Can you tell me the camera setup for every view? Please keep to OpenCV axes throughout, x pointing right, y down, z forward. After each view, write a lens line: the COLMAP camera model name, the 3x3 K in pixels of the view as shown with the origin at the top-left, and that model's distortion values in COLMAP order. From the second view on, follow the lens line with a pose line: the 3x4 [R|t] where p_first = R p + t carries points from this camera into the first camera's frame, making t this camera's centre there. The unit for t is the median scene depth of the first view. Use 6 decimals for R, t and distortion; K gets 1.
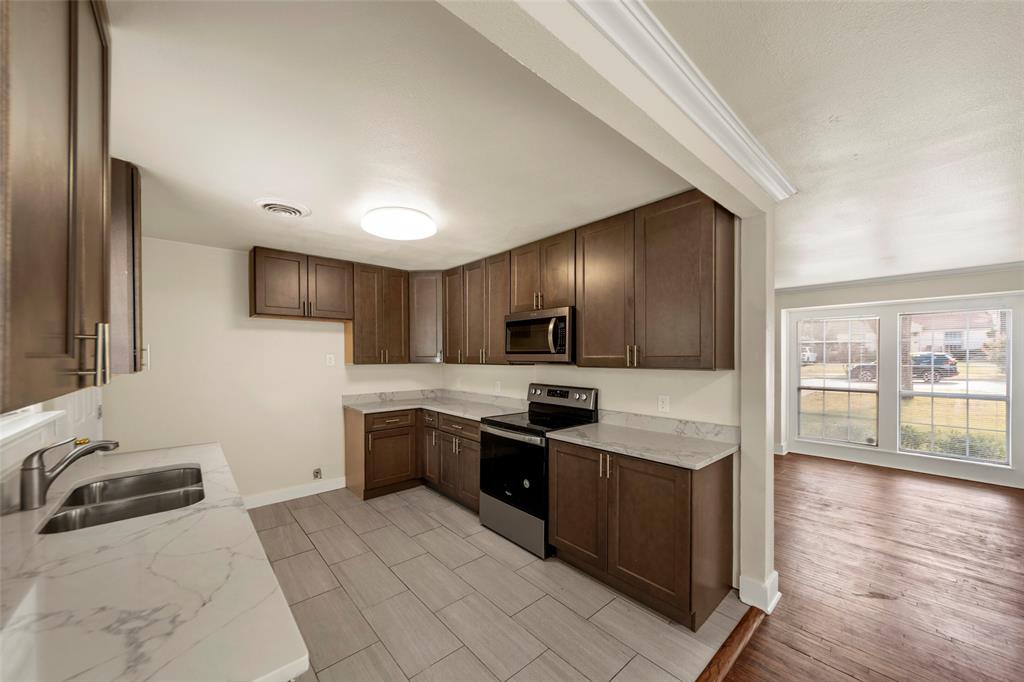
lens RADIAL K [[372.3, 0, 513.5], [0, 372.3, 358.0], [0, 0, 1]] dist [0.000931, -0.000117]
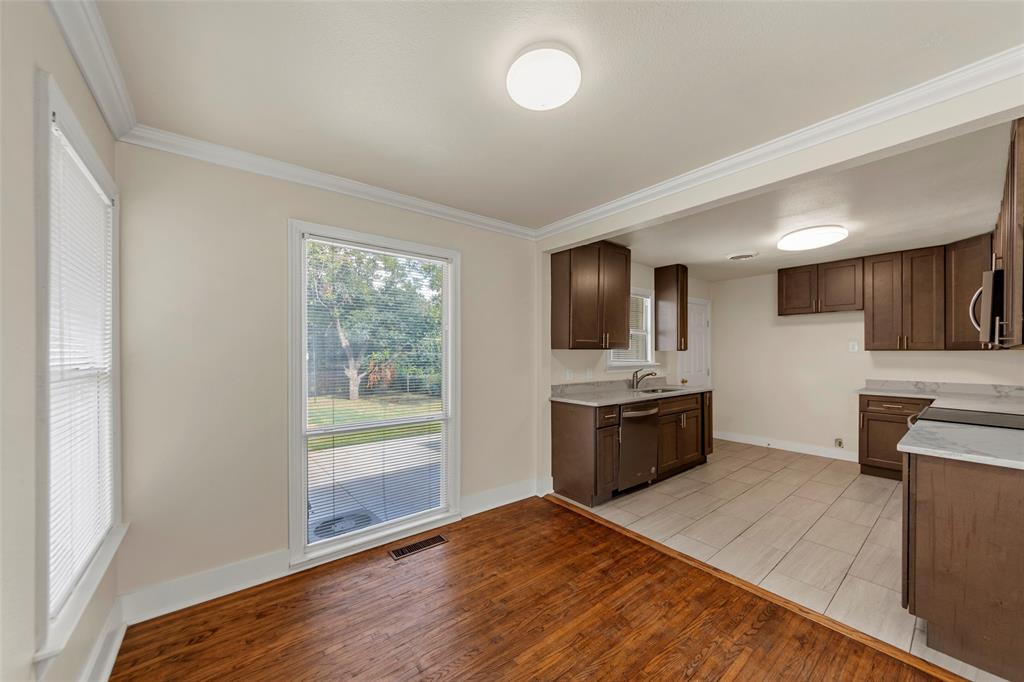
lens RADIAL K [[369.3, 0, 515.7], [0, 369.3, 352.9], [0, 0, 1]] dist [-0.002937, -0.000272]
pose [[-0.060179, 0.006704, -0.998165, 0.900690], [-0.004948, 0.999963, 0.007014, 0.027874], [0.998175, 0.005361, -0.060144, 0.054995]]
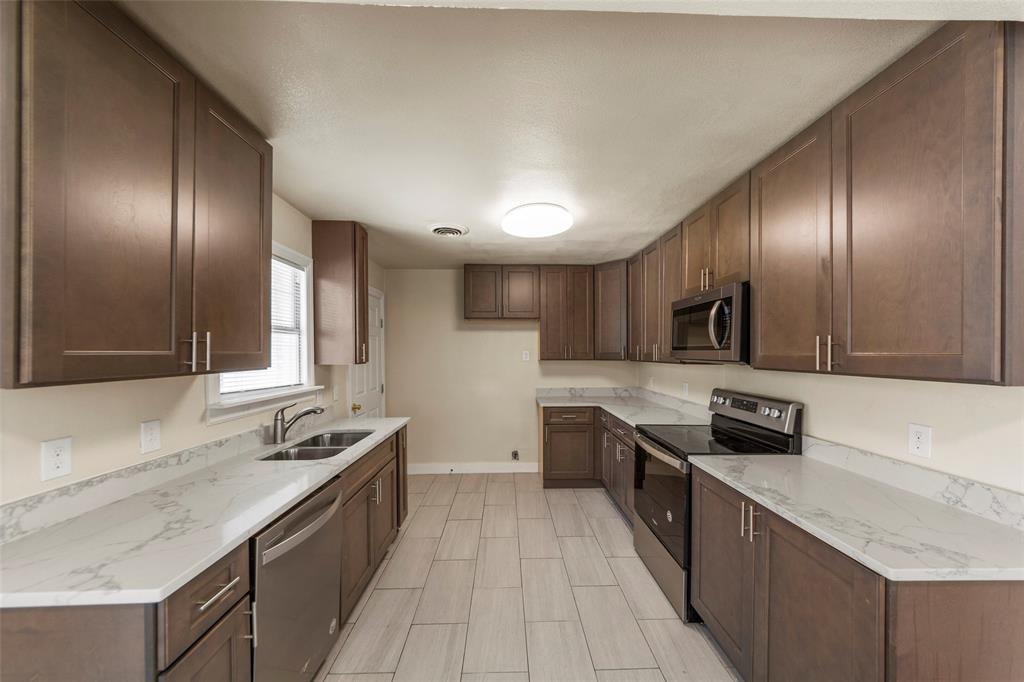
lens RADIAL K [[369.3, 0, 515.7], [0, 369.3, 352.9], [0, 0, 1]] dist [-0.002937, -0.000272]
pose [[0.764414, 0.002994, -0.644718, 0.257709], [-0.003904, 0.999992, 0.000015, -0.003282], [0.644713, 0.002505, 0.764420, 0.179352]]
